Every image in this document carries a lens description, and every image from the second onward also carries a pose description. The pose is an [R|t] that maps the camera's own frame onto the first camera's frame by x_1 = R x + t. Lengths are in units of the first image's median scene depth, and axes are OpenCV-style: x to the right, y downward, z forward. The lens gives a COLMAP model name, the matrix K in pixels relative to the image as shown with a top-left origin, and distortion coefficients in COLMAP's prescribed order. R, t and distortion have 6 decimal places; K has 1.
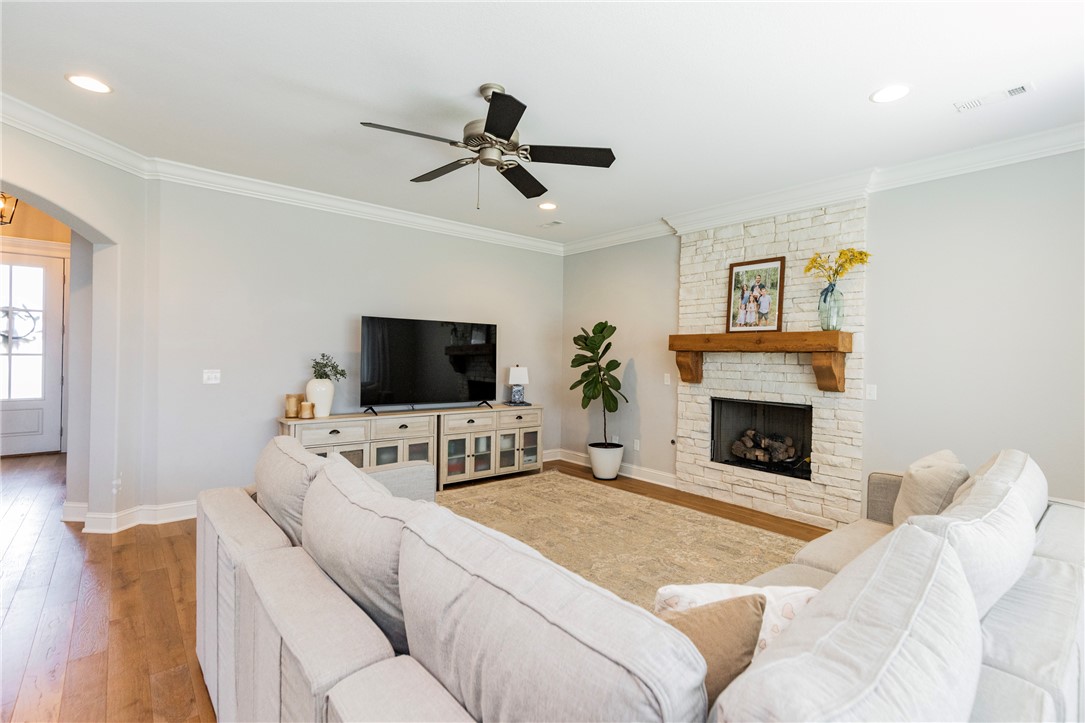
lens RADIAL K [[495.2, 0, 558.7], [0, 495.2, 359.1], [0, 0, 1]] dist [0.007556, -0.001557]
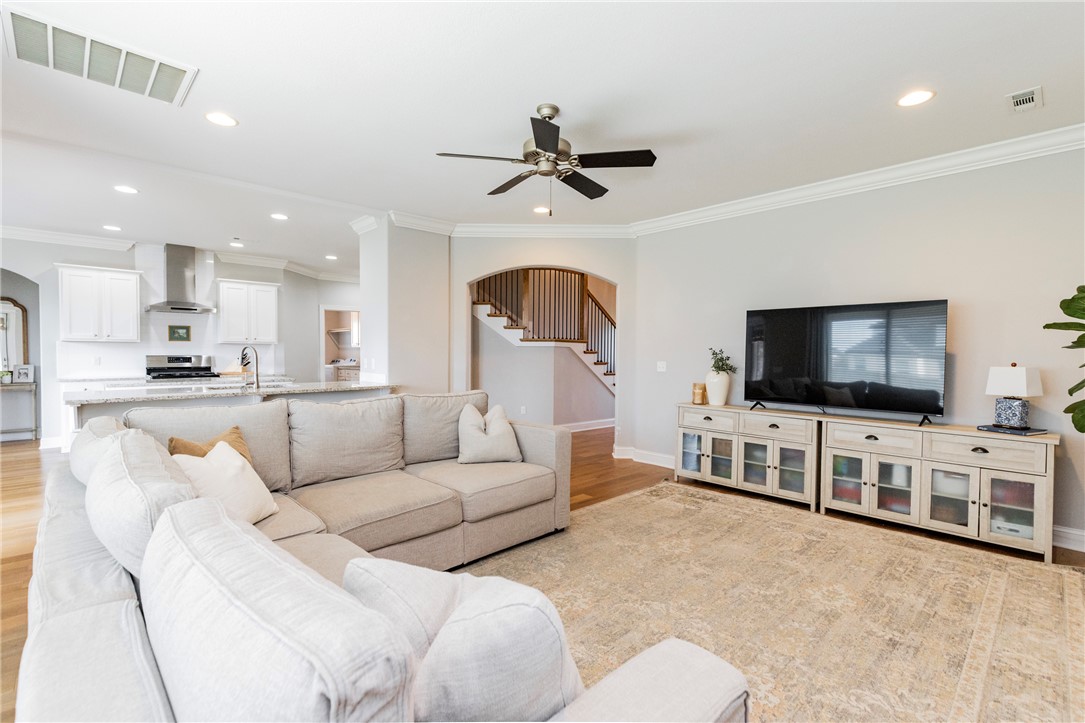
lens RADIAL K [[495.2, 0, 552.1], [0, 495.2, 362.2], [0, 0, 1]] dist [0.007556, -0.001557]
pose [[0.056060, 0.002242, -0.998425, 0.586561], [-0.011877, 0.999928, 0.001578, 0.020053], [0.998357, 0.011769, 0.056083, 0.532984]]
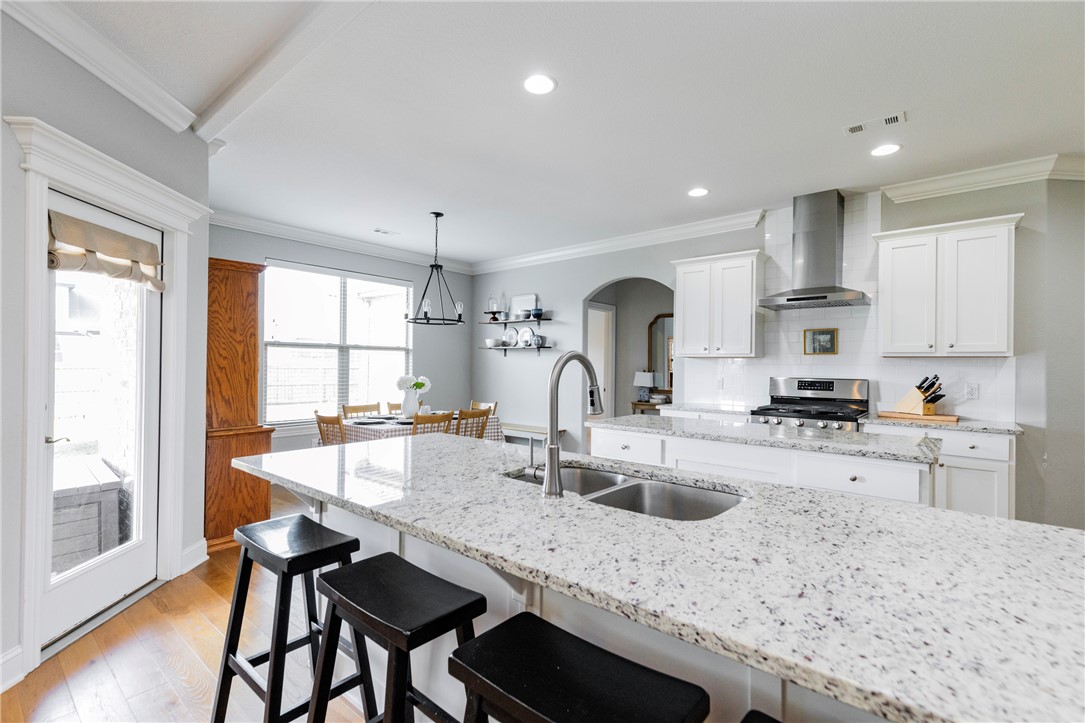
lens RADIAL K [[495.2, 0, 544.9], [0, 495.2, 360.1], [0, 0, 1]] dist [0.007556, -0.001557]
pose [[-0.986627, -0.031091, -0.160003, -0.397337], [-0.030551, 0.999516, -0.005832, 0.001828], [0.160107, -0.000865, -0.987099, 0.287847]]
